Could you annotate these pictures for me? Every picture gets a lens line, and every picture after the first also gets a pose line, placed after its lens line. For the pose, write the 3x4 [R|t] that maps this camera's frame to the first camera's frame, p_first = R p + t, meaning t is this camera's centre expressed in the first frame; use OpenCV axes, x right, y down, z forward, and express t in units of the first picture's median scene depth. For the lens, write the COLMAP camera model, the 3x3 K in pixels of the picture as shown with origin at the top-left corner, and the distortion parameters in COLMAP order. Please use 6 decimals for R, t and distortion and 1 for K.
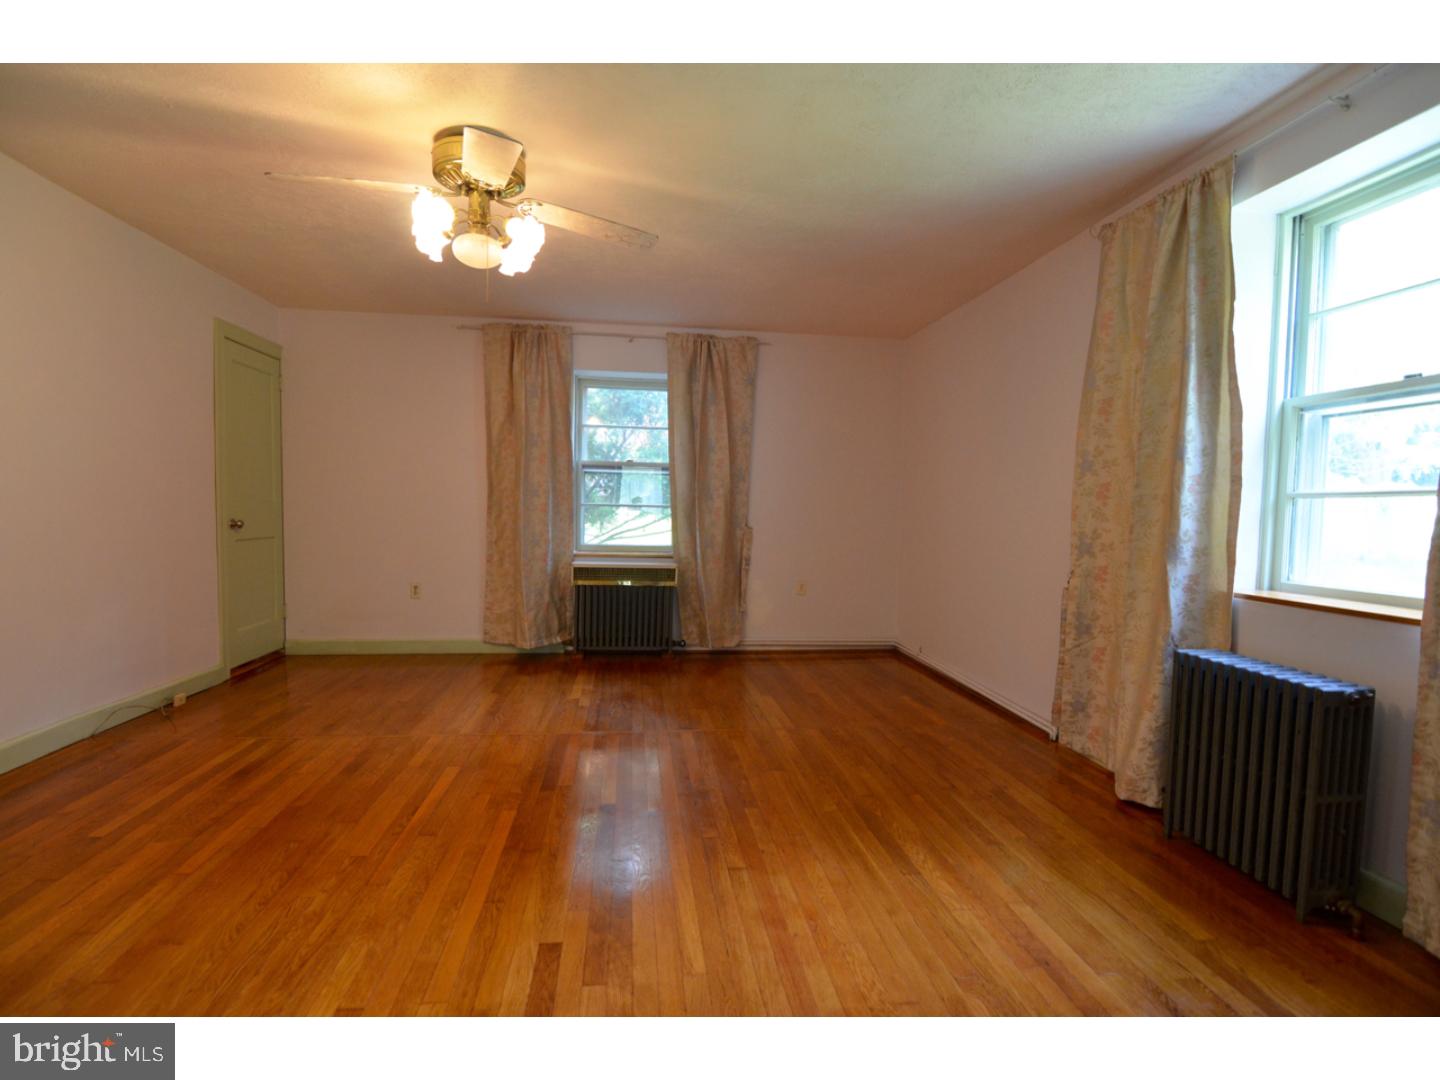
lens RADIAL K [[699.4, 0, 720.0], [0, 699.4, 540.0], [0, 0, 1]] dist [-0.001204, -0.000159]
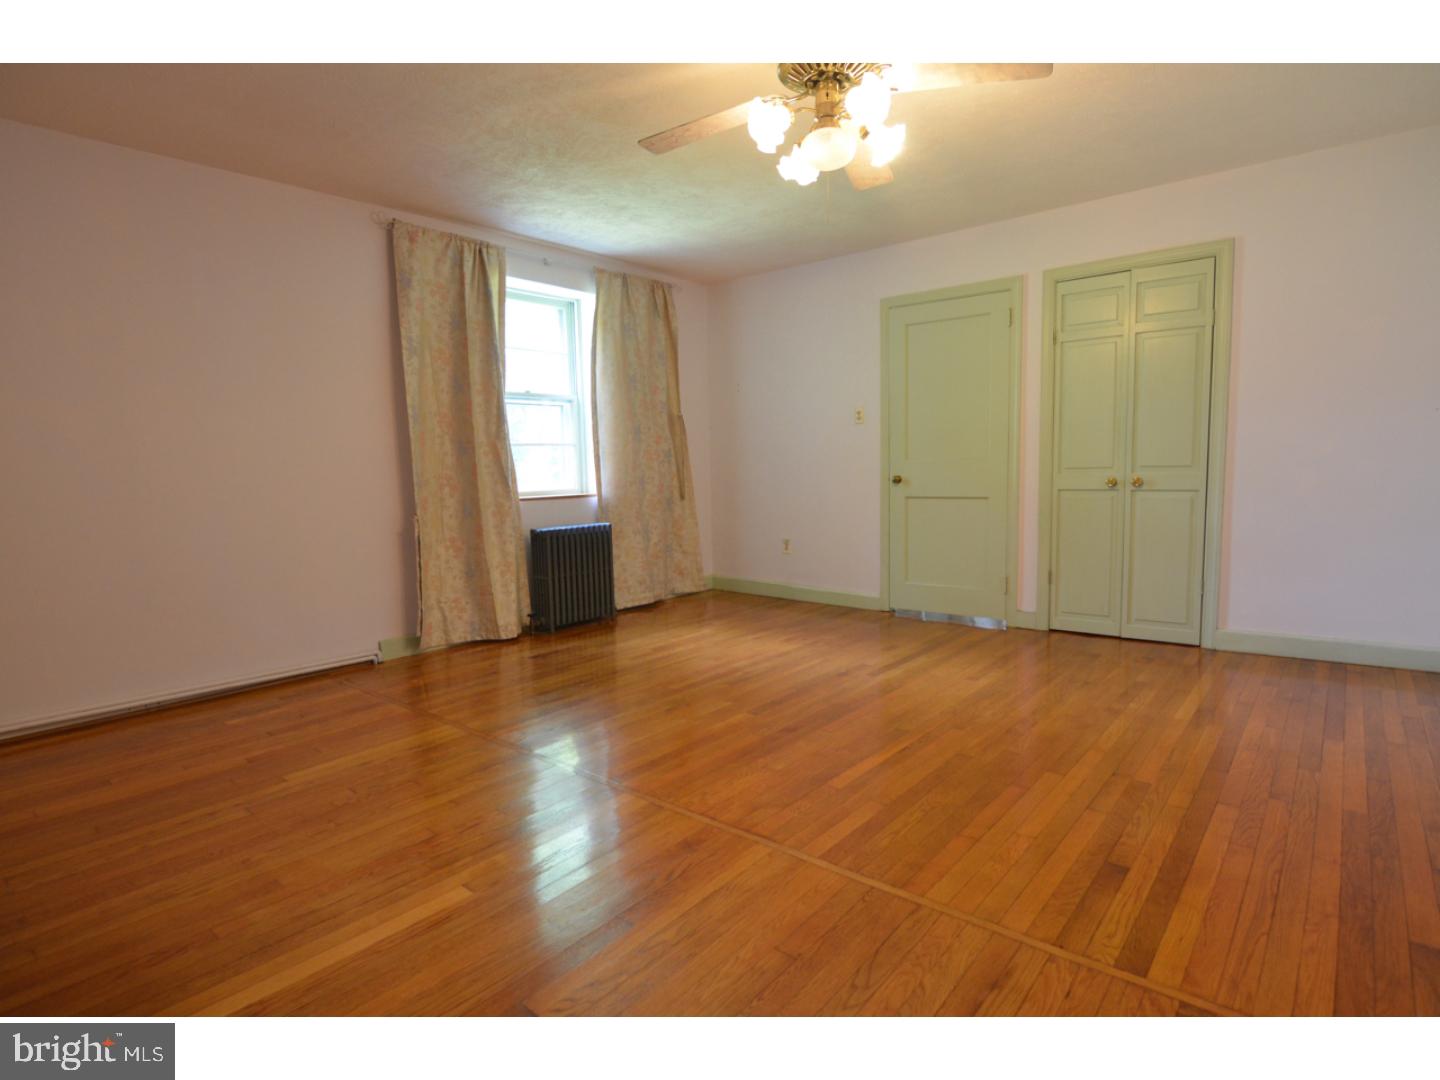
lens RADIAL K [[759.5, 0, 720.0], [0, 759.5, 540.0], [0, 0, 1]] dist [0.000921, 0.000044]
pose [[-0.679047, -0.075297, 0.730223, -1.018262], [0.047847, 0.988071, 0.146378, -0.076459], [-0.732534, 0.134336, -0.667344, 1.856963]]
